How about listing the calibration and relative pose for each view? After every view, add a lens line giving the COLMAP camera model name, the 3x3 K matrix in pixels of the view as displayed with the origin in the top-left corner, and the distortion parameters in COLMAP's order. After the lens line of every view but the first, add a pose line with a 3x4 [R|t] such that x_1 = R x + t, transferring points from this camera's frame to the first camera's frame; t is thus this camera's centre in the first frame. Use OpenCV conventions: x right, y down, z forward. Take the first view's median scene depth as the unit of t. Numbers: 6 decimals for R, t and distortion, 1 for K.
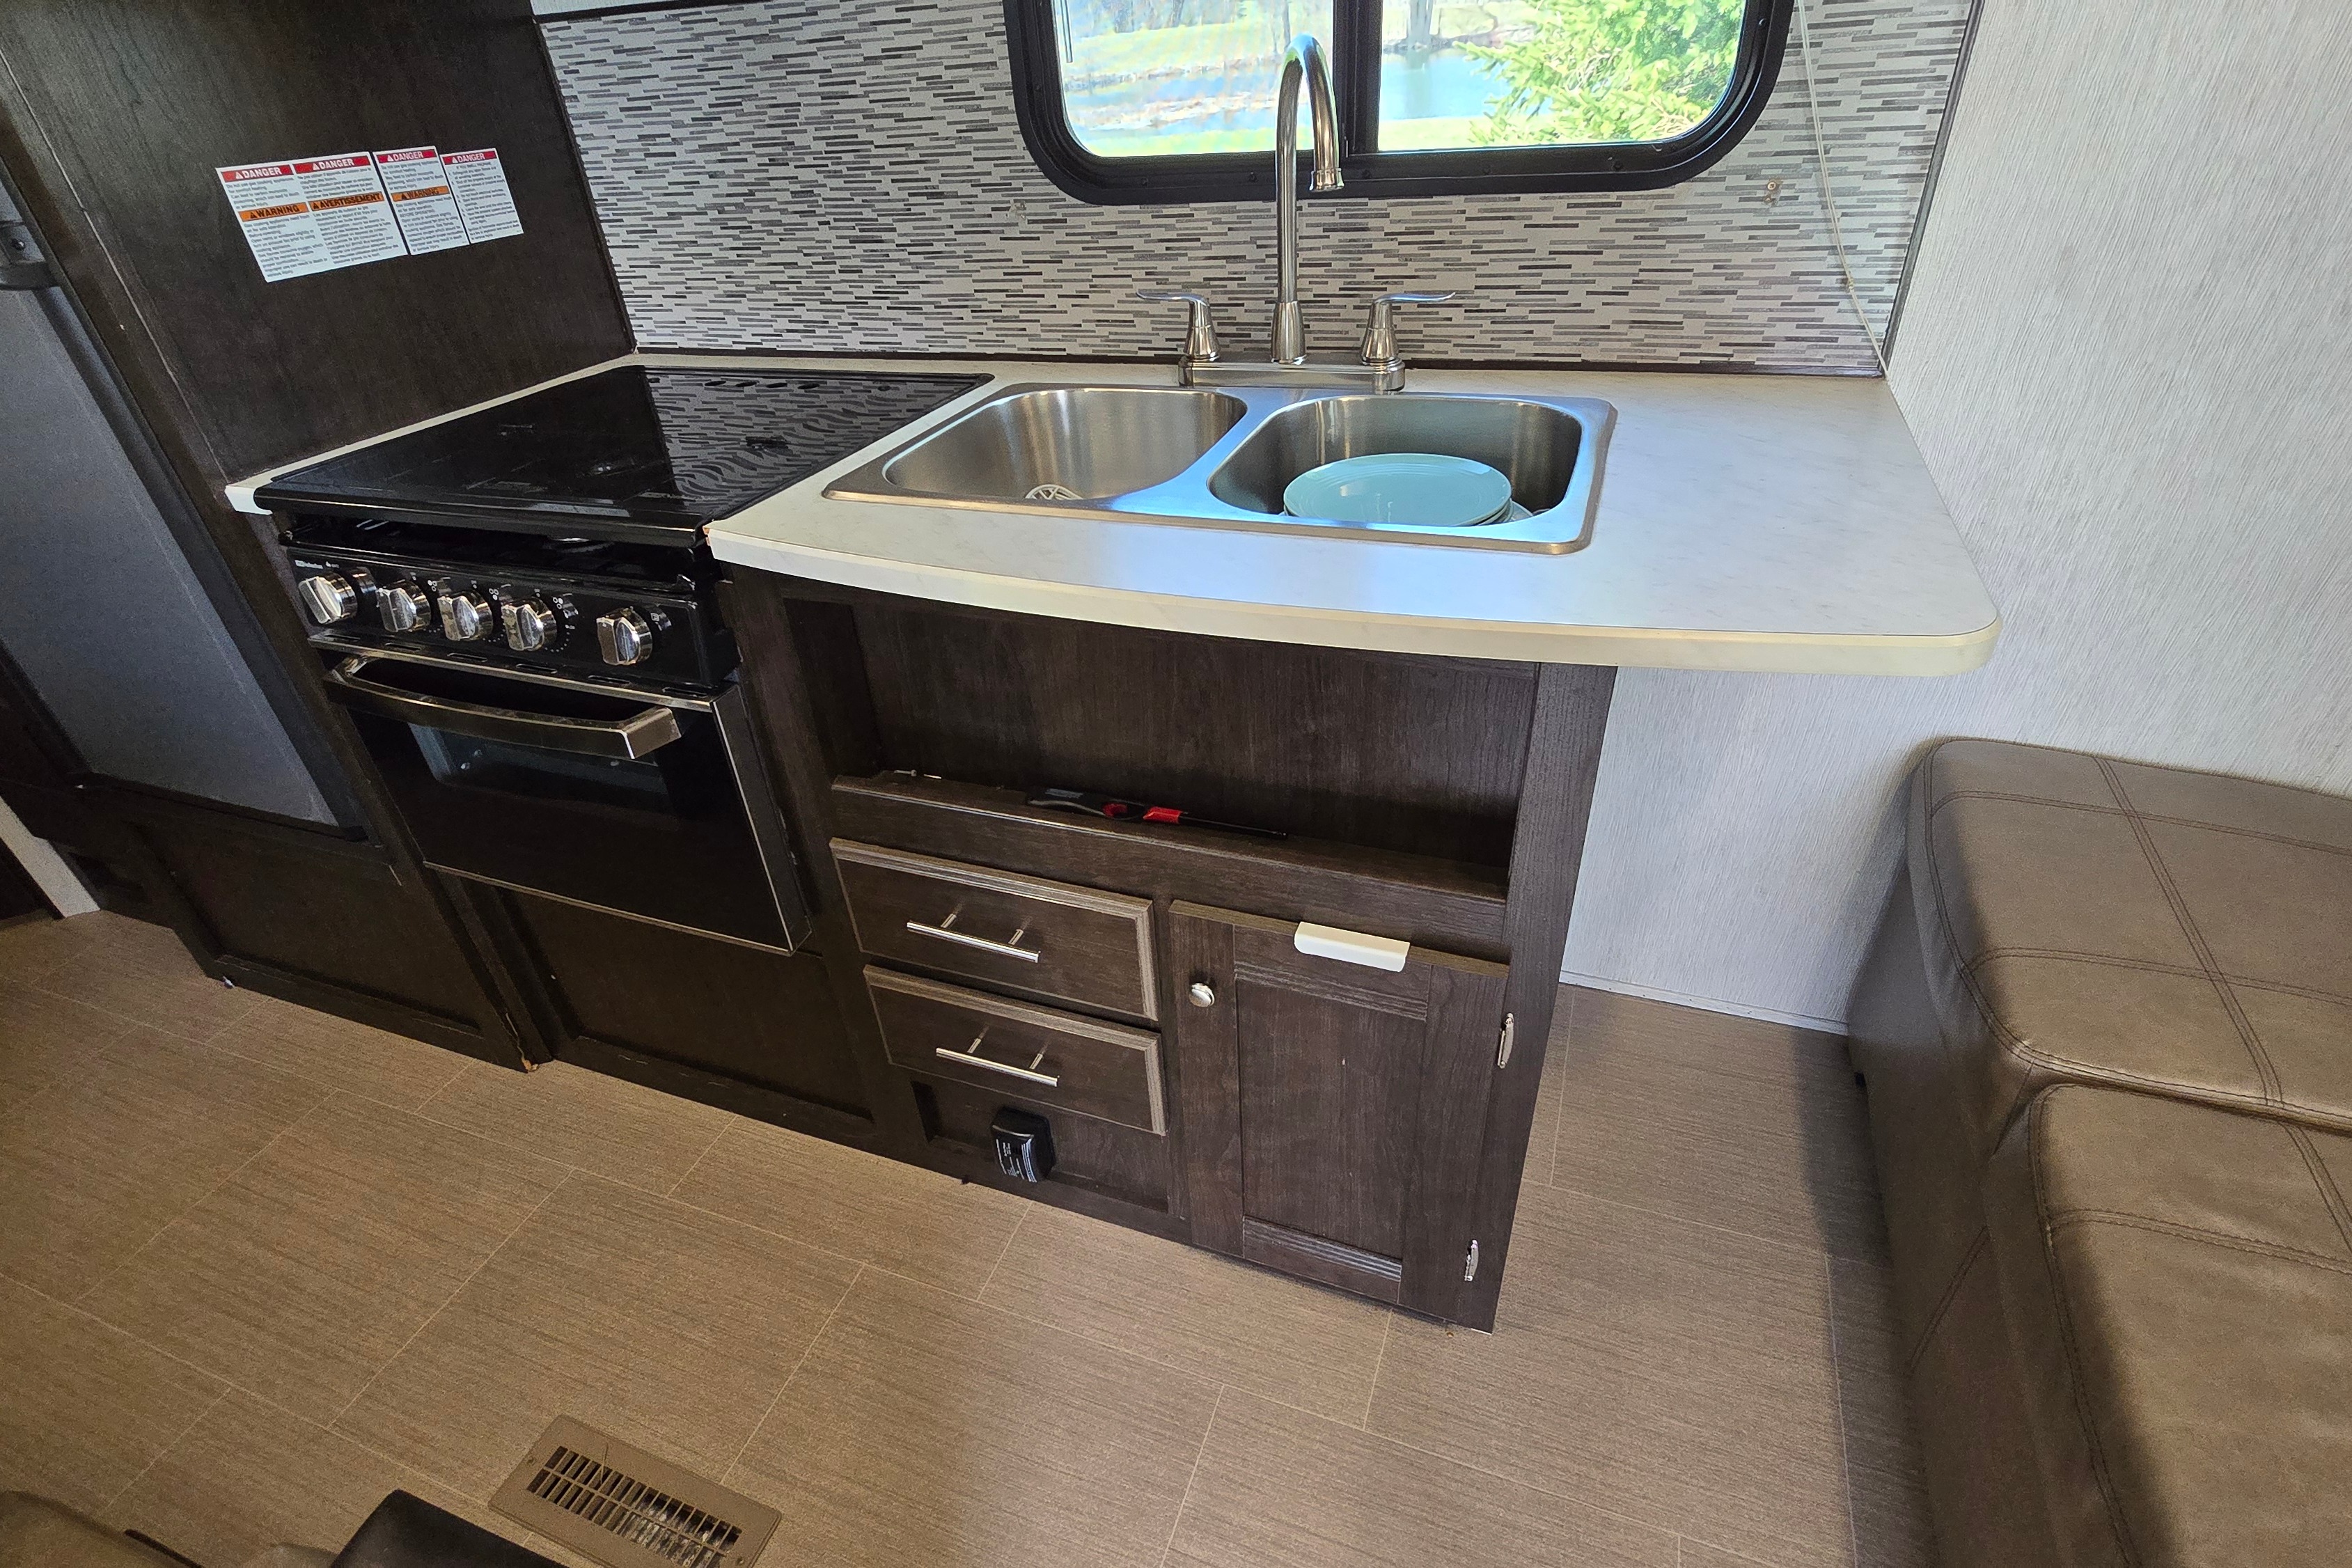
lens RADIAL K [[1153.1, 0, 1171.1], [0, 1153.1, 808.2], [0, 0, 1]] dist [-0.002984, -0.001601]
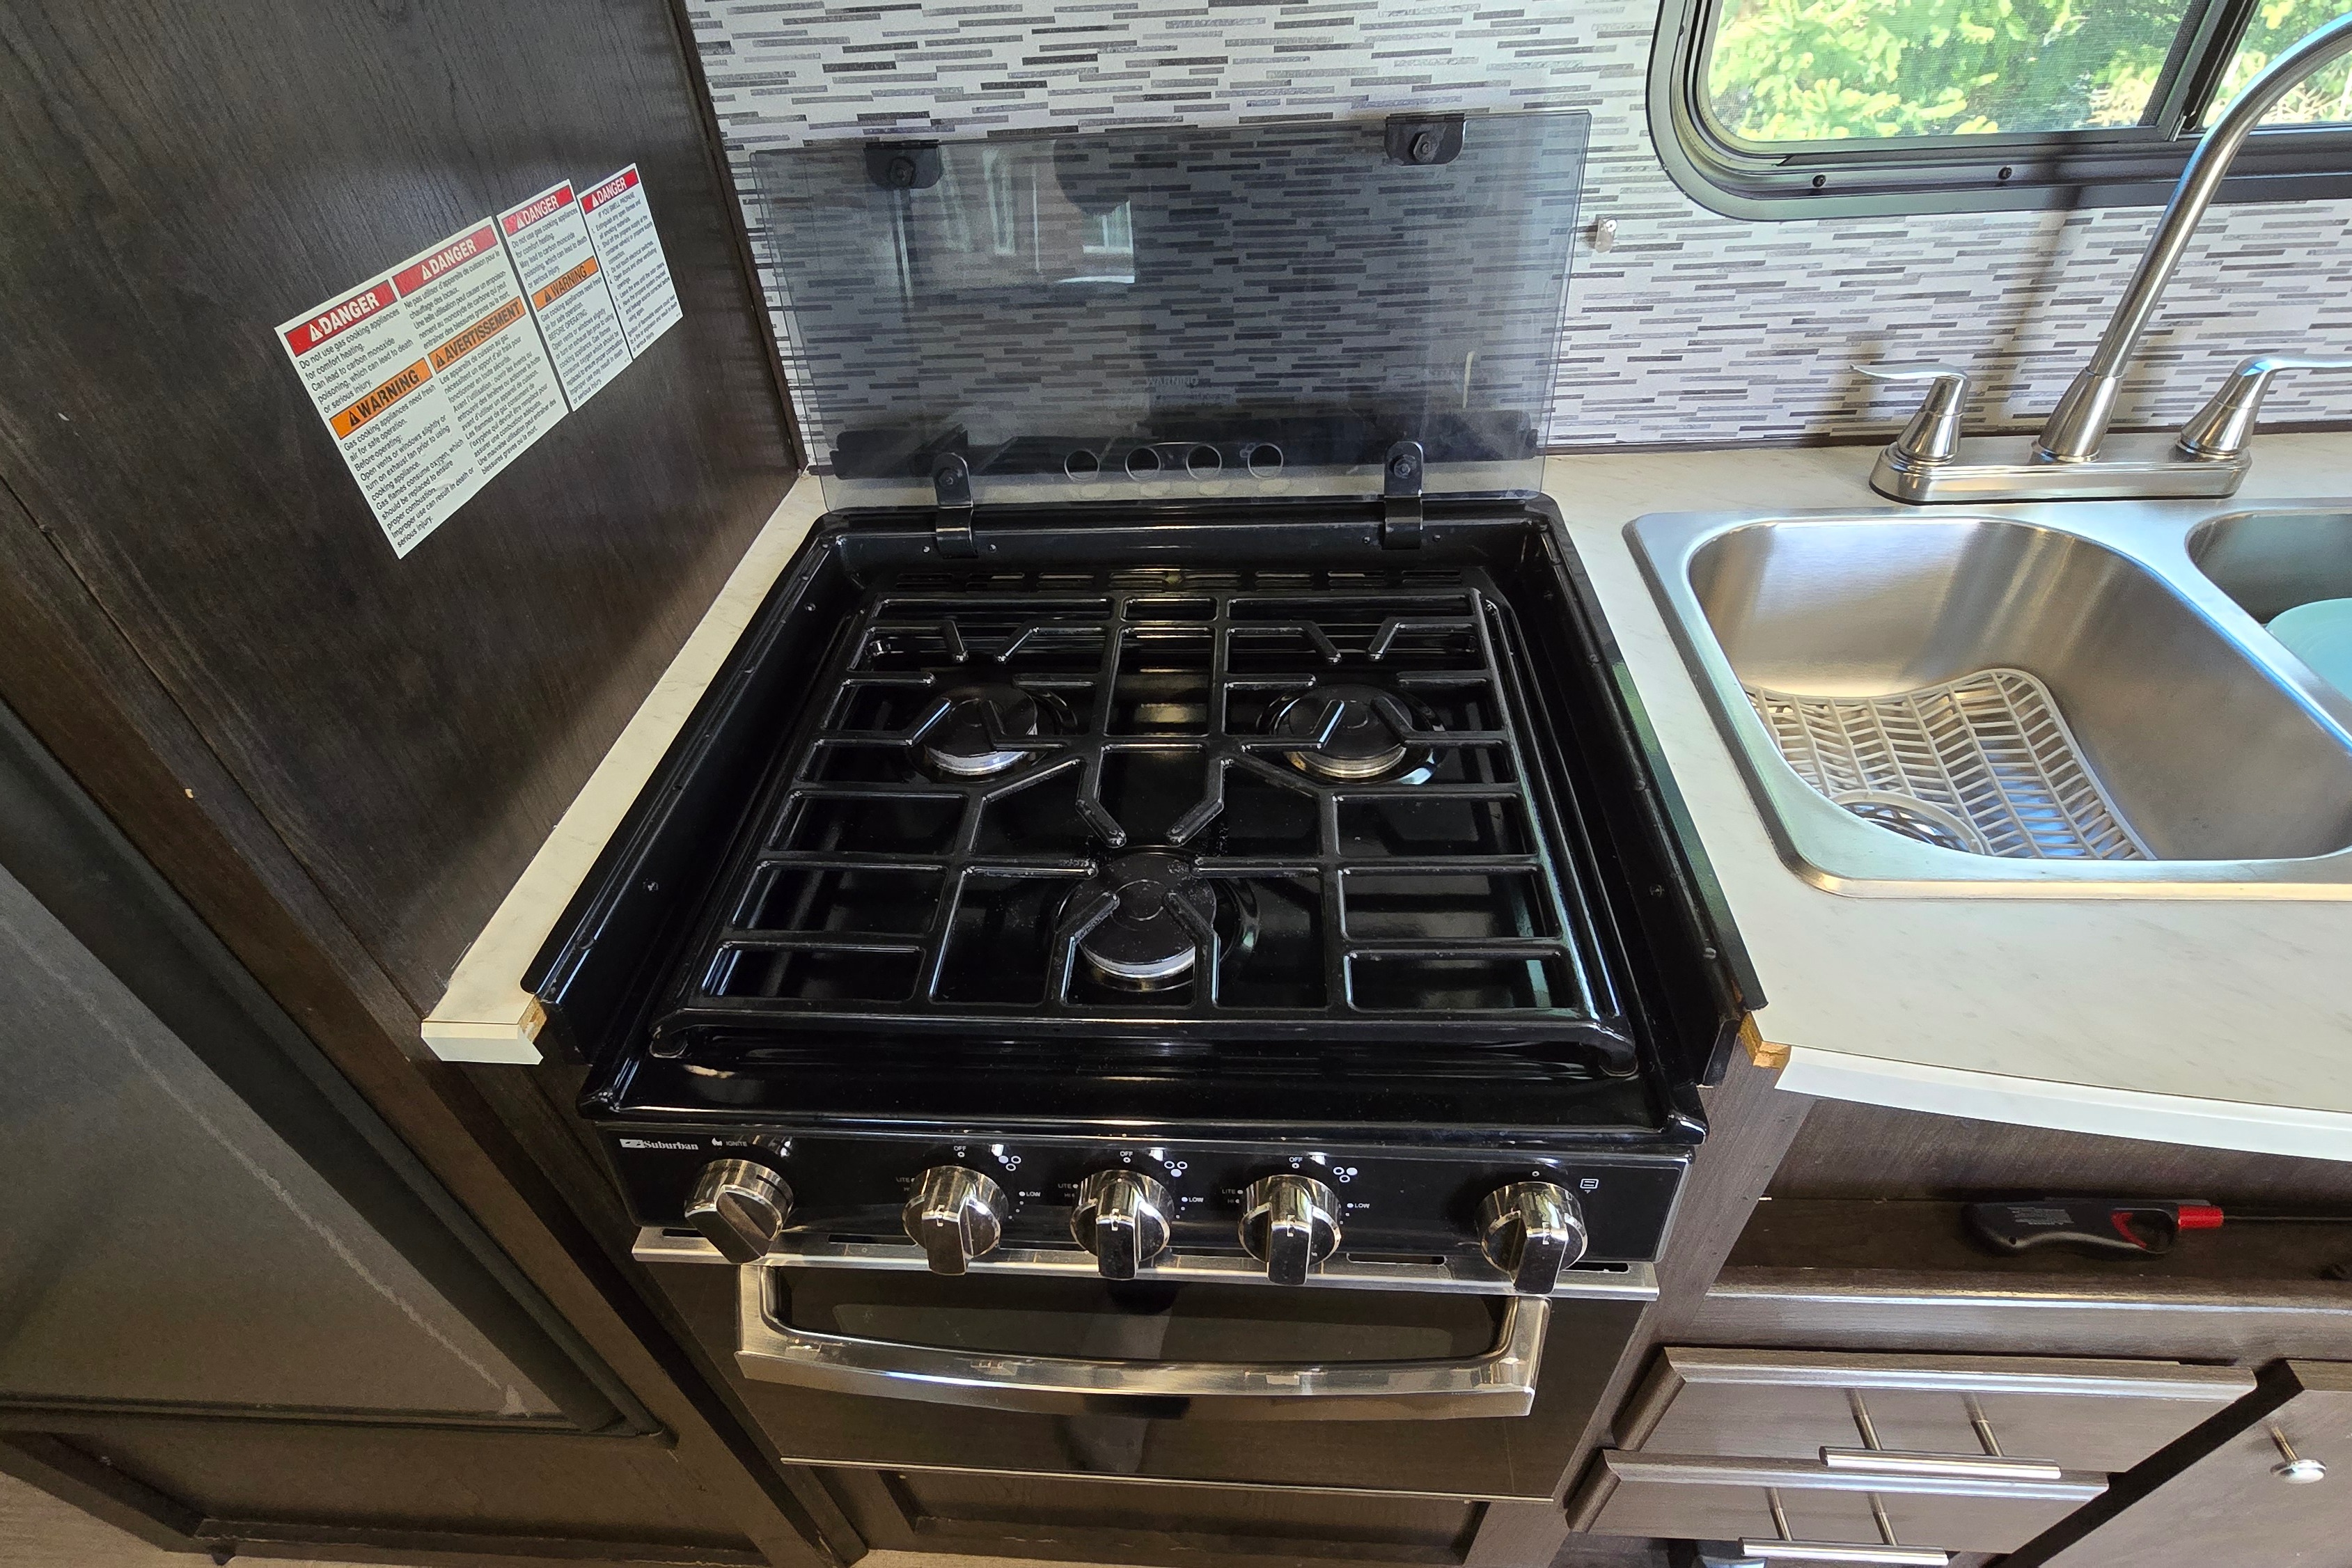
lens RADIAL K [[1136.8, 0, 1173.6], [0, 1136.8, 812.7], [0, 0, 1]] dist [0.000324, -0.001258]
pose [[0.952367, -0.191482, 0.237343, -0.609465], [0.162363, 0.977192, 0.136872, -0.364524], [-0.258139, -0.091817, 0.961735, 0.479316]]
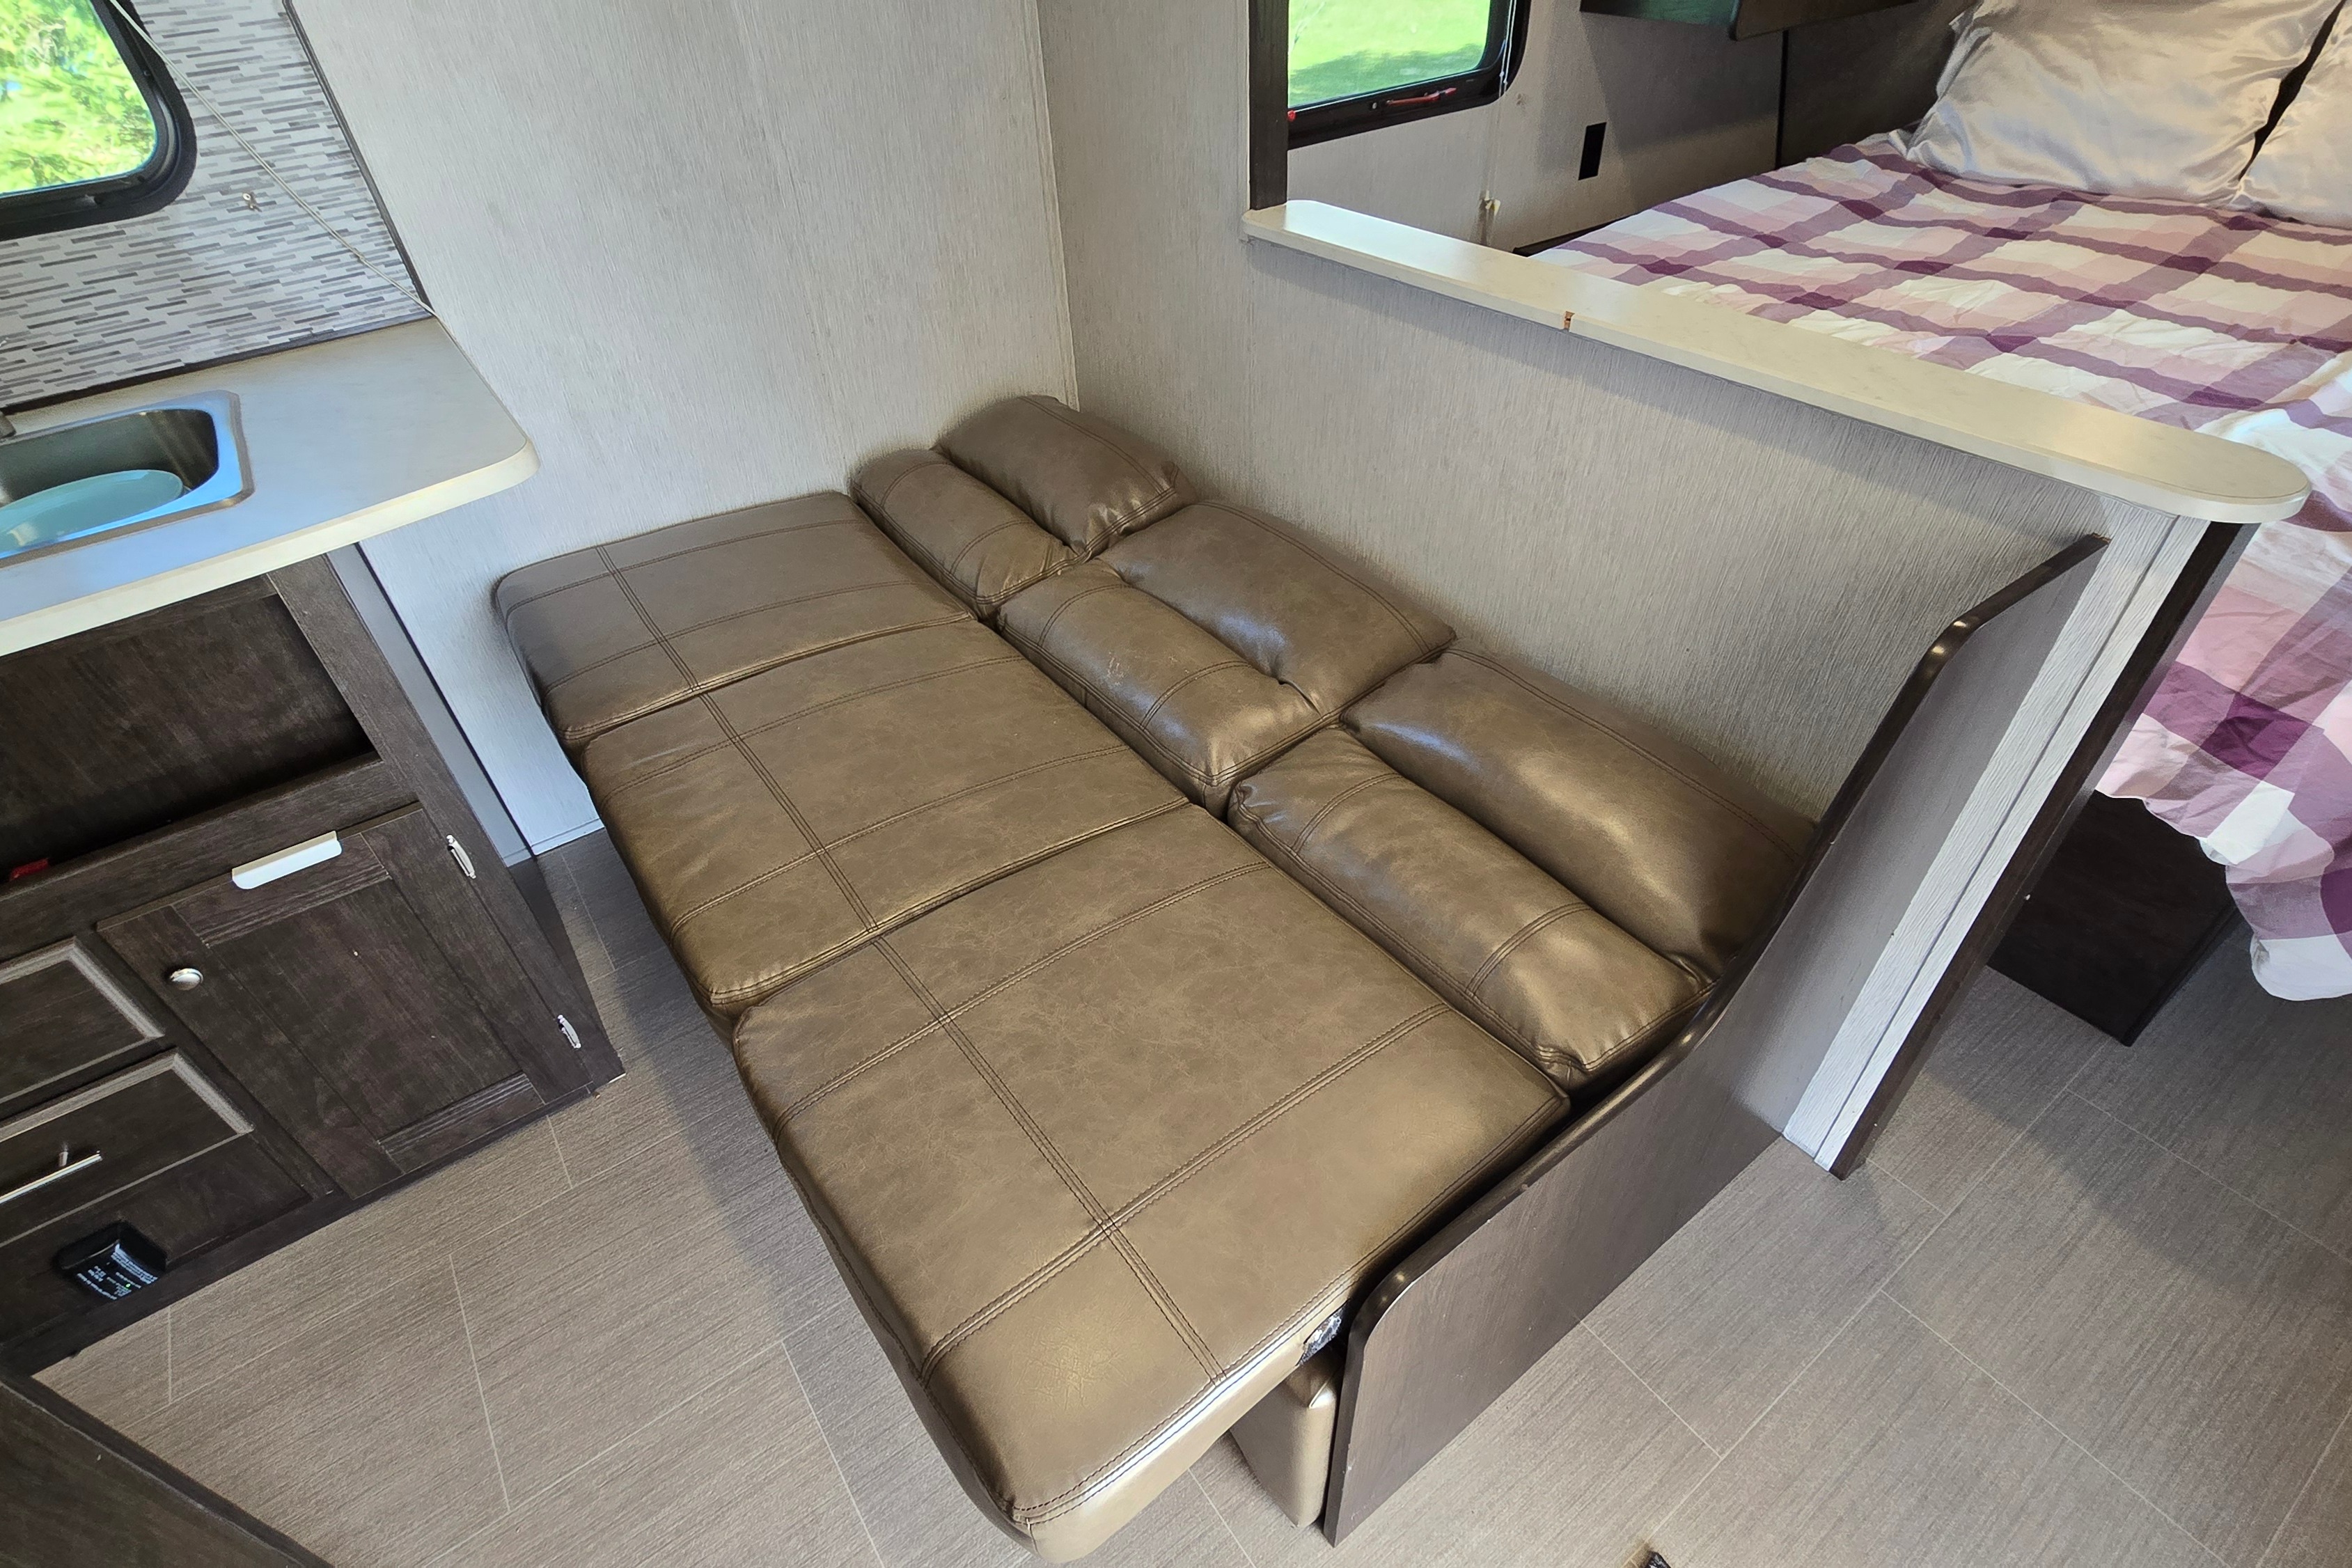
lens RADIAL K [[1138.4, 0, 1178.8], [0, 1138.4, 800.3], [0, 0, 1]] dist [-0.006192, -0.001243]
pose [[0.551948, -0.514573, 0.656177, -0.063942], [0.483954, 0.838486, 0.250458, 0.178970], [-0.679074, 0.179320, 0.711830, -0.410950]]
